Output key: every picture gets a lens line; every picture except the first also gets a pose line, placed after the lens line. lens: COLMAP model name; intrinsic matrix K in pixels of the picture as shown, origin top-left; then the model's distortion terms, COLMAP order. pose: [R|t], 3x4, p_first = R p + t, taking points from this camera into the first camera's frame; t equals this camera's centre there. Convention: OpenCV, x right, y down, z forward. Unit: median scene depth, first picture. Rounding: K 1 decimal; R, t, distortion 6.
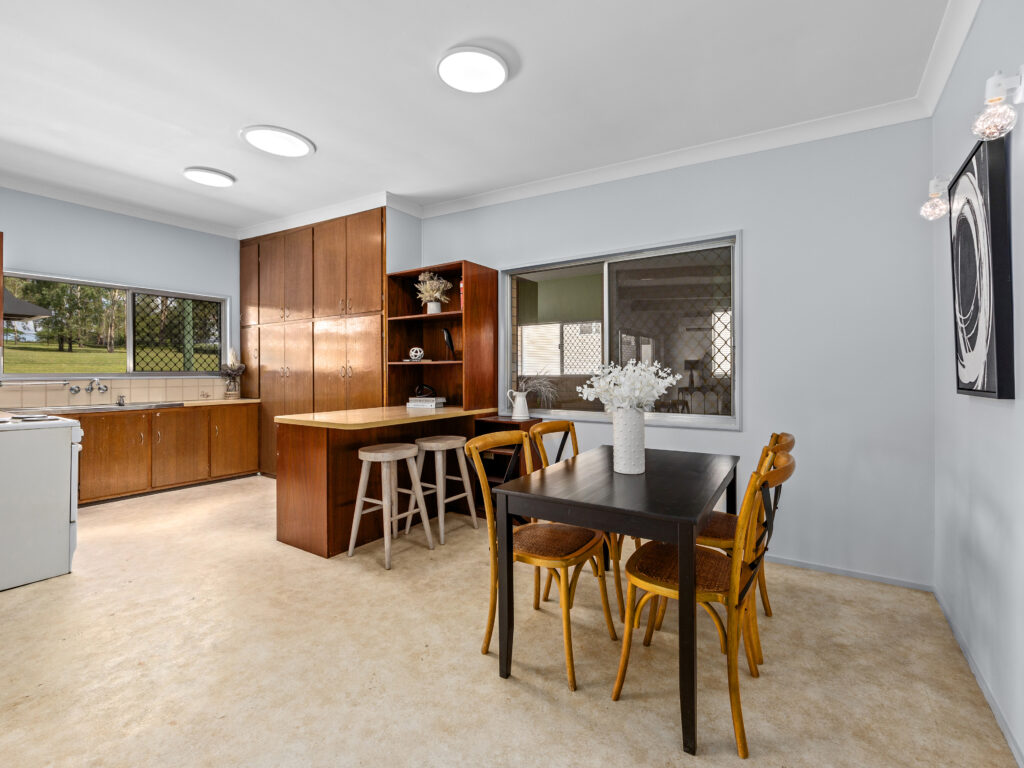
lens RADIAL K [[464.4, 0, 513.8], [0, 464.4, 376.1], [0, 0, 1]] dist [-0.012034, 0.000085]
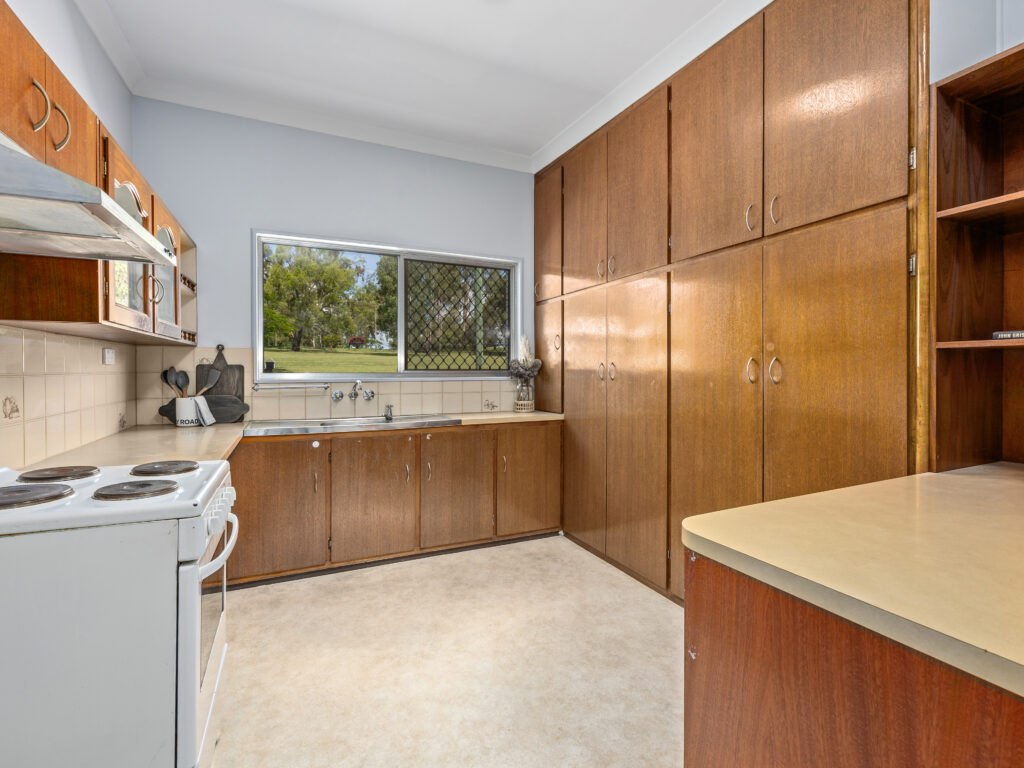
lens RADIAL K [[464.4, 0, 513.8], [0, 464.4, 376.1], [0, 0, 1]] dist [-0.012034, 0.000085]
pose [[0.855791, 0.004832, -0.517299, -0.306679], [-0.004174, 0.999988, 0.002436, -0.003739], [0.517305, 0.000075, 0.855801, 0.465685]]
